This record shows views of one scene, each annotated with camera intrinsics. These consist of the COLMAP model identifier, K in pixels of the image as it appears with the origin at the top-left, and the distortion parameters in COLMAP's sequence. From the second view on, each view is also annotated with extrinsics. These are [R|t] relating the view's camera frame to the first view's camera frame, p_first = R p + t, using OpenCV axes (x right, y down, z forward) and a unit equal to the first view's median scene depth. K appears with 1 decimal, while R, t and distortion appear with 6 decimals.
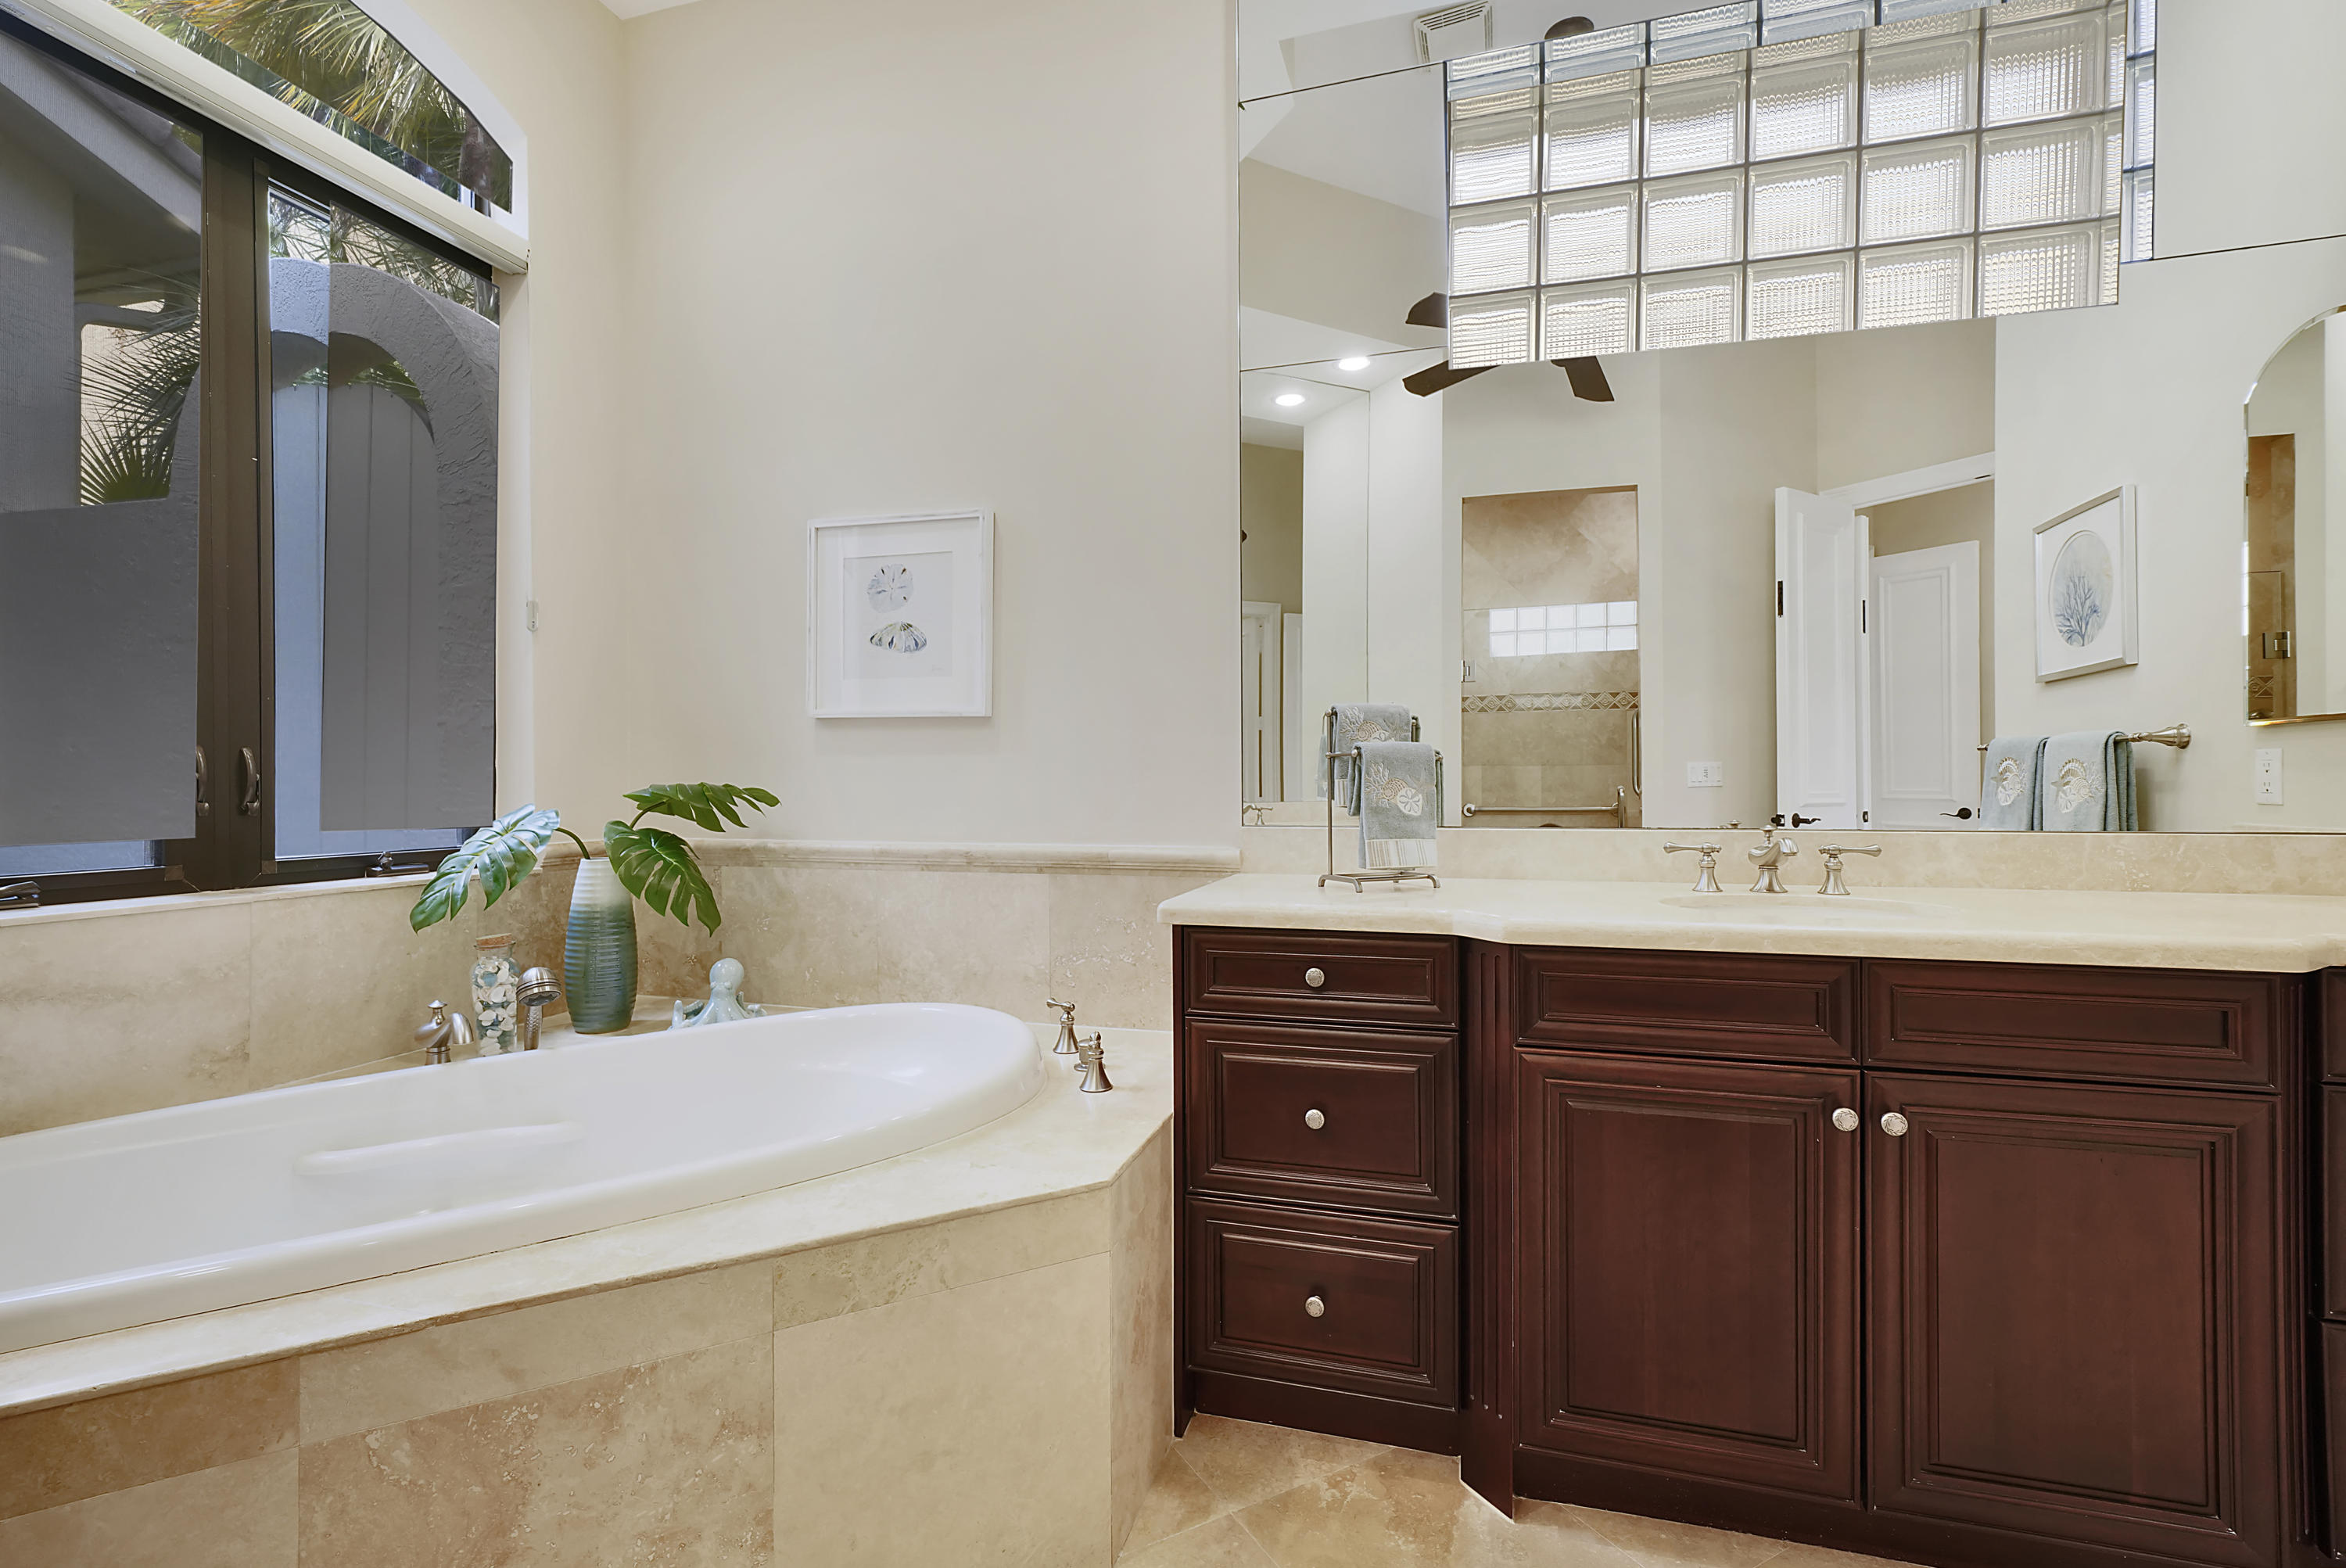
lens RADIAL K [[1074.6, 0, 1168.0], [0, 1074.6, 772.1], [0, 0, 1]] dist [0.002508, 0.000930]
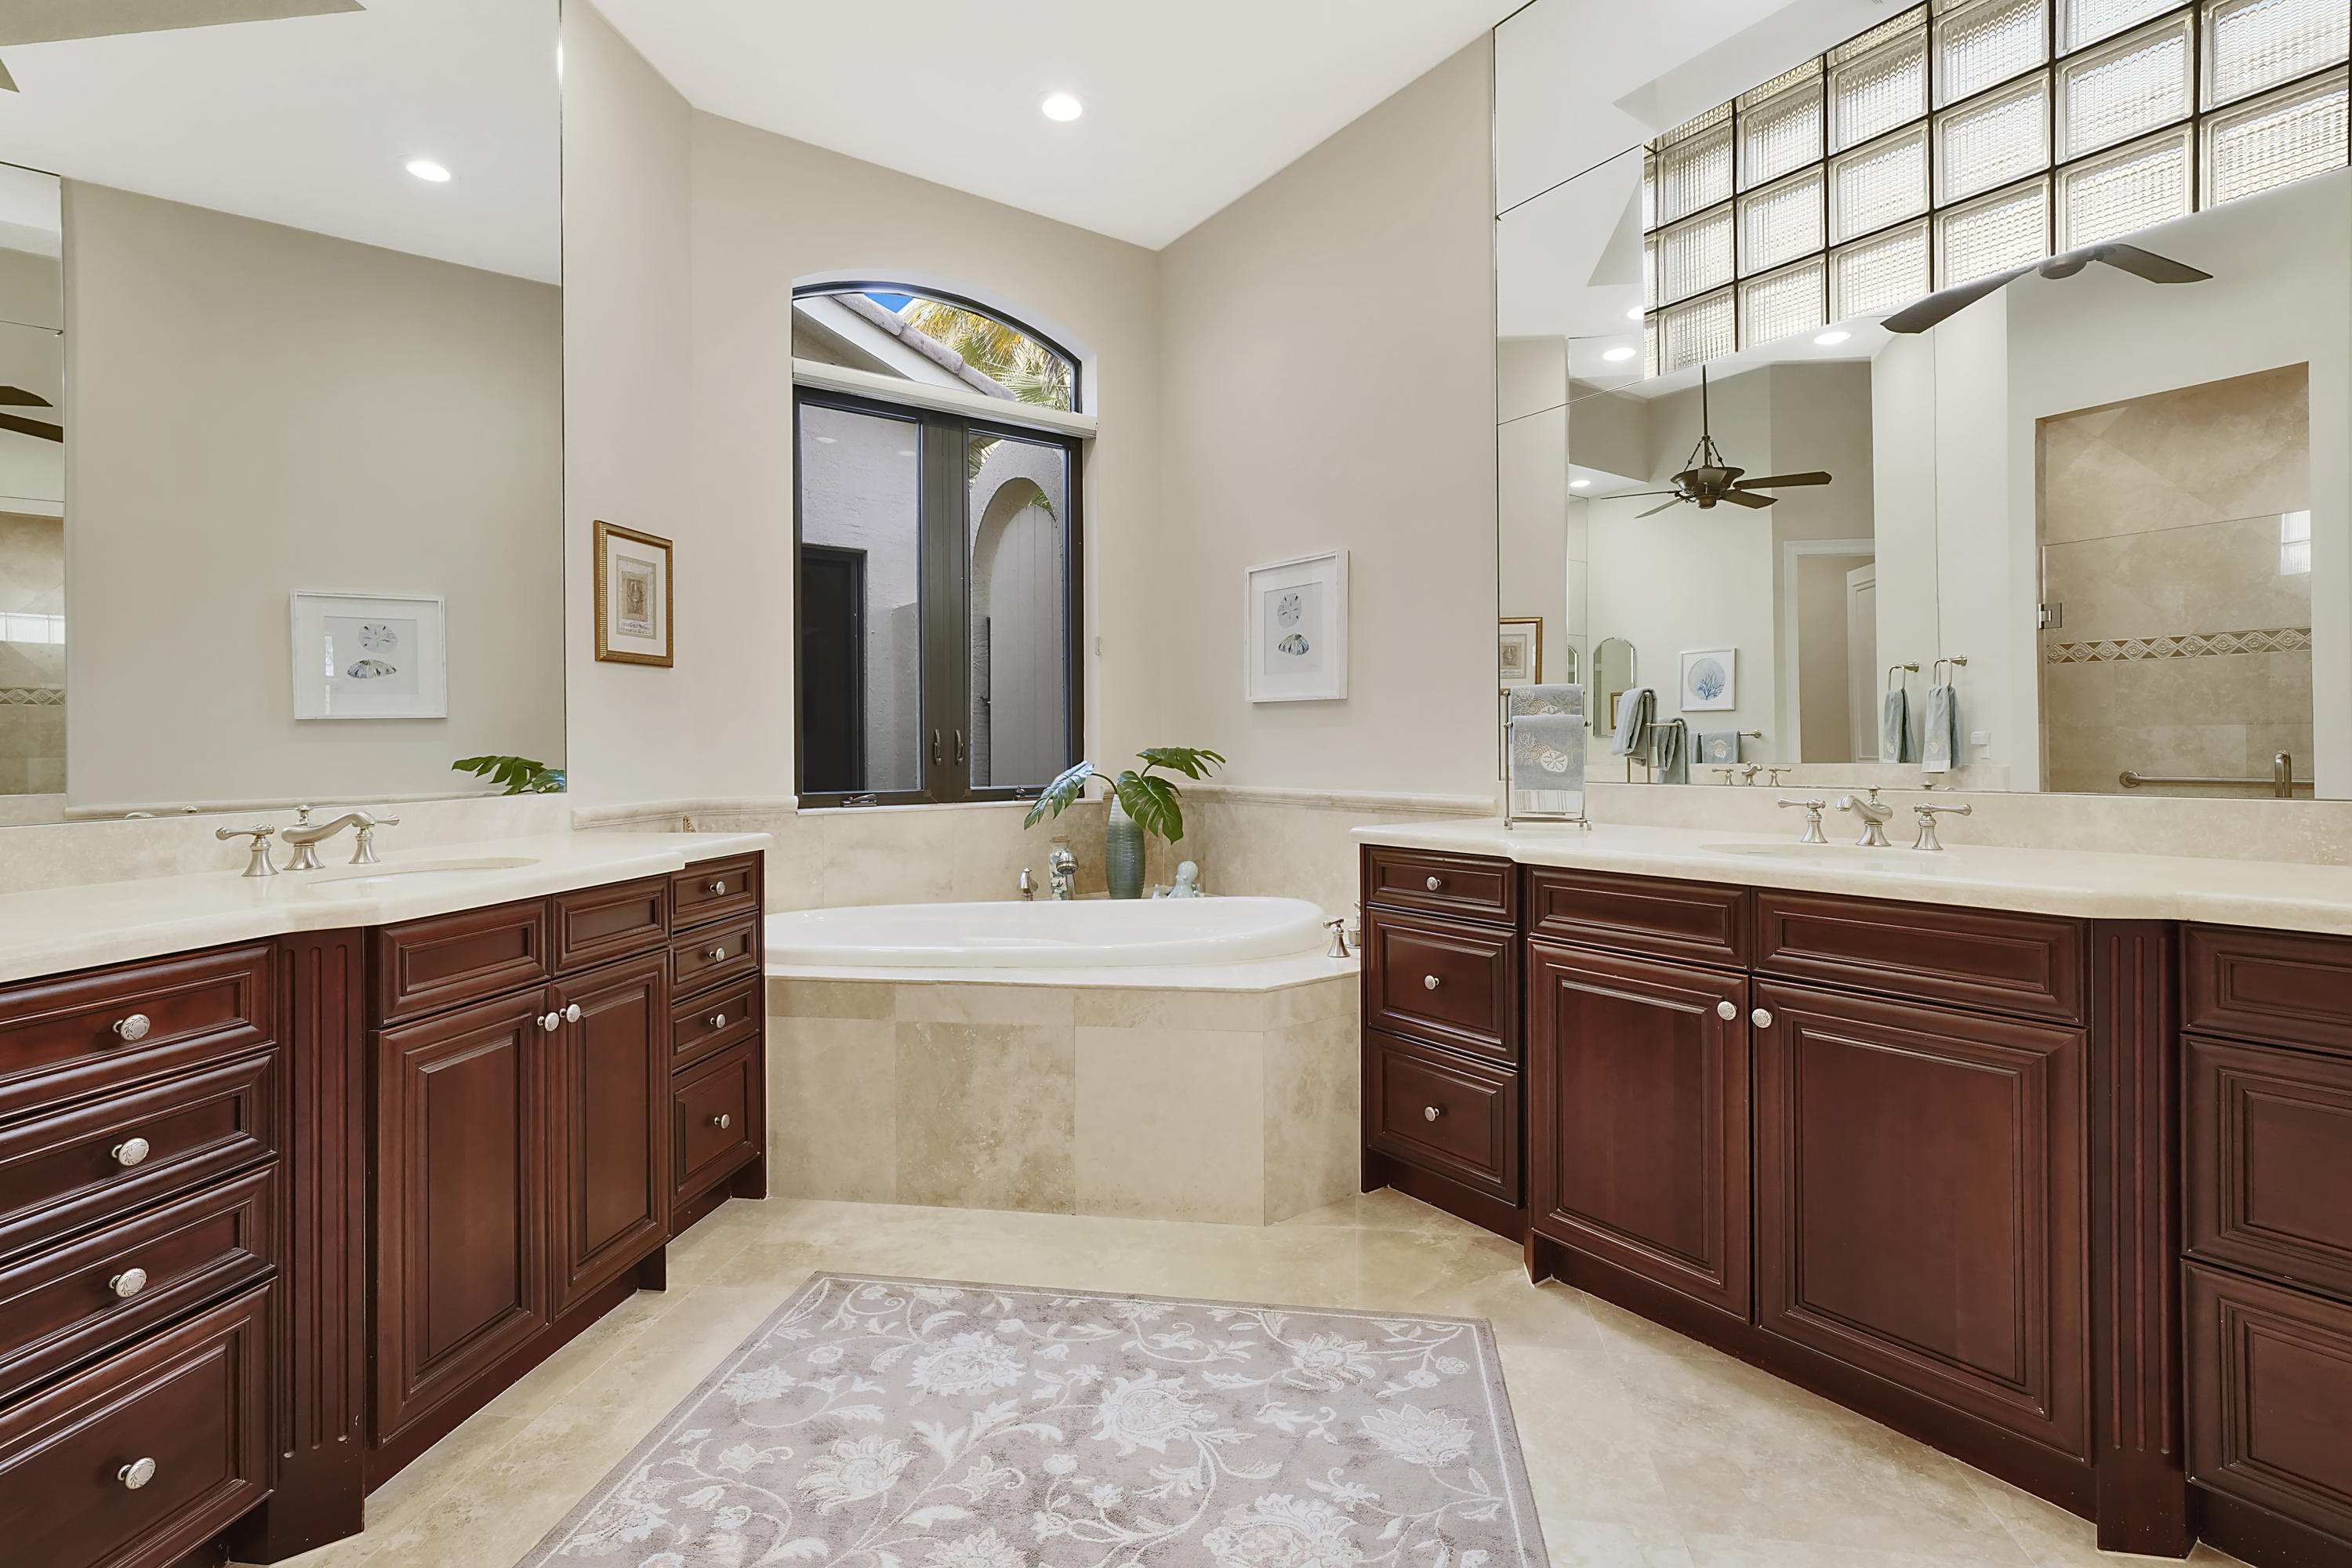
lens RADIAL K [[1073.9, 0, 1176.3], [0, 1073.9, 721.1], [0, 0, 1]] dist [-0.000436, -0.000459]
pose [[0.794002, -0.015659, -0.607714, 0.596015], [0.007669, 0.999847, -0.015743, -0.003436], [0.607867, 0.007840, 0.794000, -0.273737]]
